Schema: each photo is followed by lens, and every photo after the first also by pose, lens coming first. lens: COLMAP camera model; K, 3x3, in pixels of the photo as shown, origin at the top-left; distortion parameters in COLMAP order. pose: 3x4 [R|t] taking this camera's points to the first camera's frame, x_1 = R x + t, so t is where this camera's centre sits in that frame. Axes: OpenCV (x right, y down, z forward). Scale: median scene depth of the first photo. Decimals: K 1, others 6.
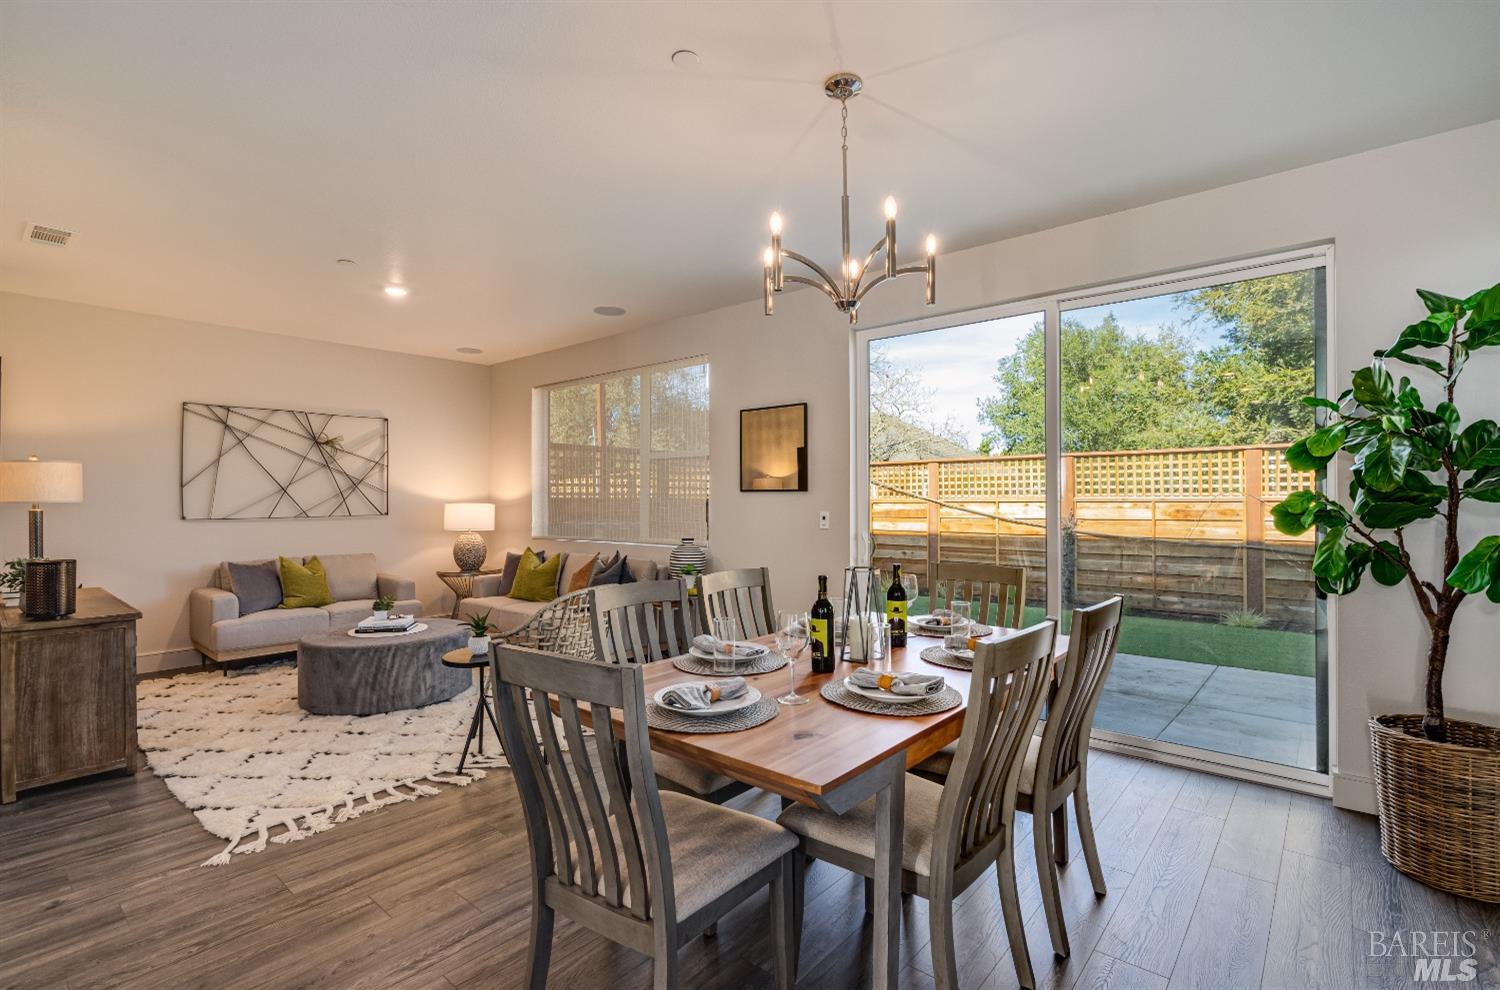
lens RADIAL K [[687.3, 0, 764.9], [0, 687.3, 494.9], [0, 0, 1]] dist [0.003404, 0.000542]
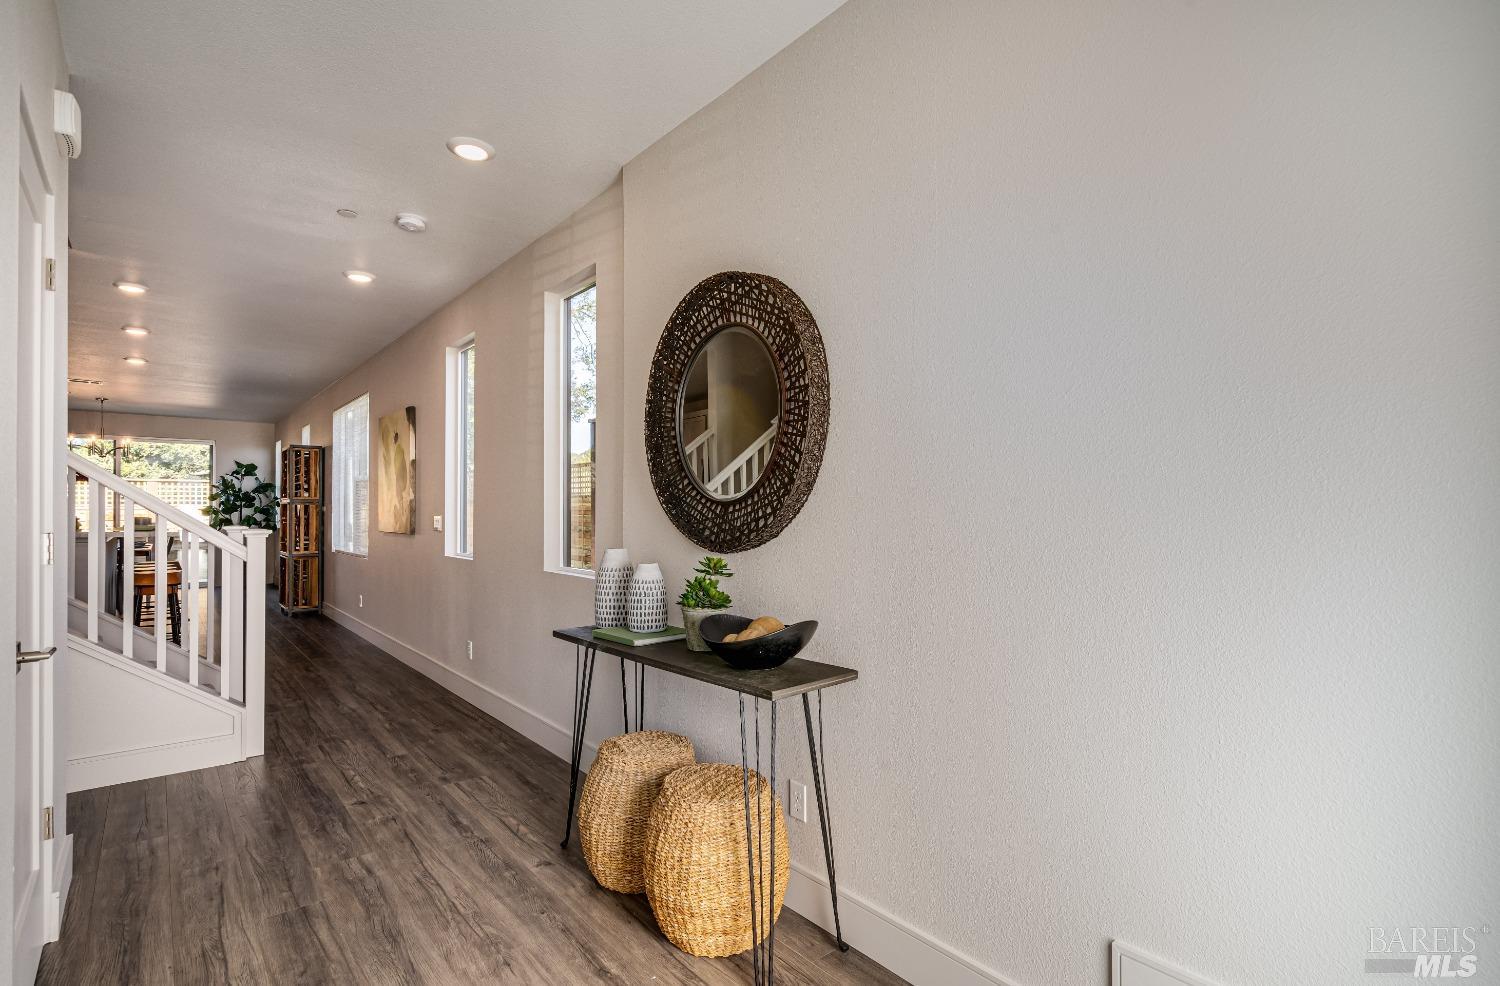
lens RADIAL K [[704.9, 0, 749.7], [0, 704.9, 494.7], [0, 0, 1]] dist [-0.002624, -0.000066]
pose [[0.171855, 0.018901, 0.984941, -2.657926], [-0.008911, 0.999805, -0.017631, -0.024695], [-0.985082, -0.005747, 0.171990, -2.748514]]
